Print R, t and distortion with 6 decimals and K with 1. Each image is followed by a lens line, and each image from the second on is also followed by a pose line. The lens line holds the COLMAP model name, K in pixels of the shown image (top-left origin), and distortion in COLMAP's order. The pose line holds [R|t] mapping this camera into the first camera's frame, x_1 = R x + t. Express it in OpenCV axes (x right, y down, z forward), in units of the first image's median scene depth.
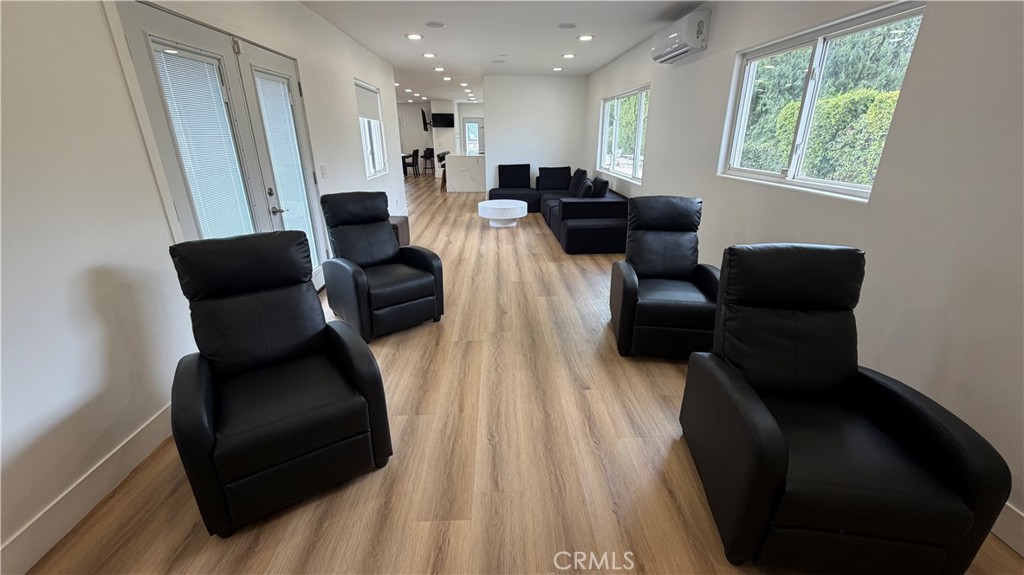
lens RADIAL K [[409.0, 0, 513.8], [0, 409.0, 287.4], [0, 0, 1]] dist [0.000476, 0.000065]
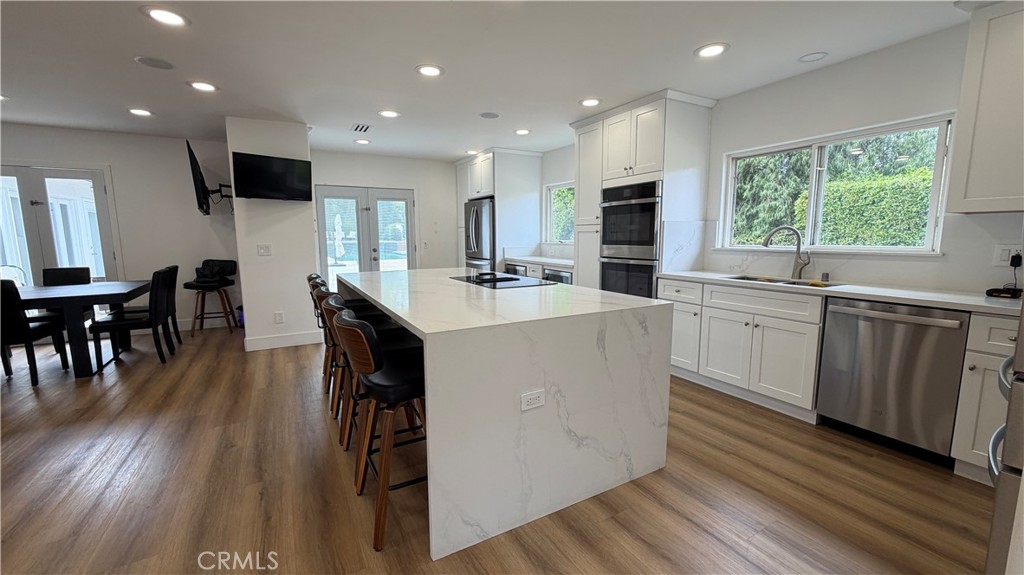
lens RADIAL K [[409.0, 0, 510.9], [0, 409.0, 287.3], [0, 0, 1]] dist [0.000476, 0.000065]
pose [[0.884512, -0.068068, 0.461525, -0.149842], [0.169351, 0.968662, -0.181696, -0.218479], [-0.434695, 0.238872, 0.868321, 0.609458]]
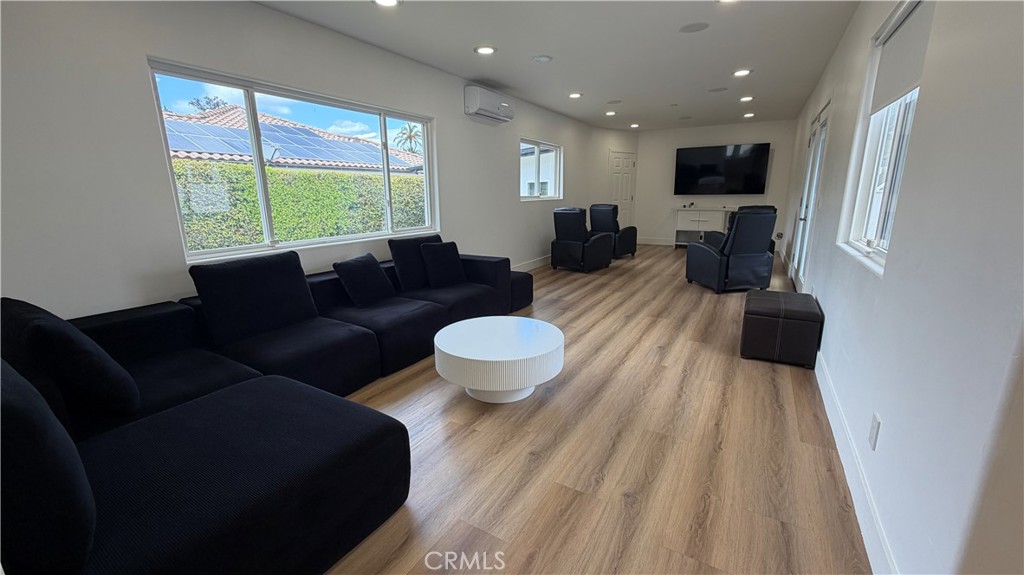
lens RADIAL K [[409.0, 0, 510.6], [0, 409.0, 287.3], [0, 0, 1]] dist [0.000476, 0.000065]
pose [[-0.834209, -0.114274, 0.539478, -0.335633], [0.200729, 0.848256, 0.490072, -0.605594], [-0.513618, 0.517111, -0.684684, 1.764440]]
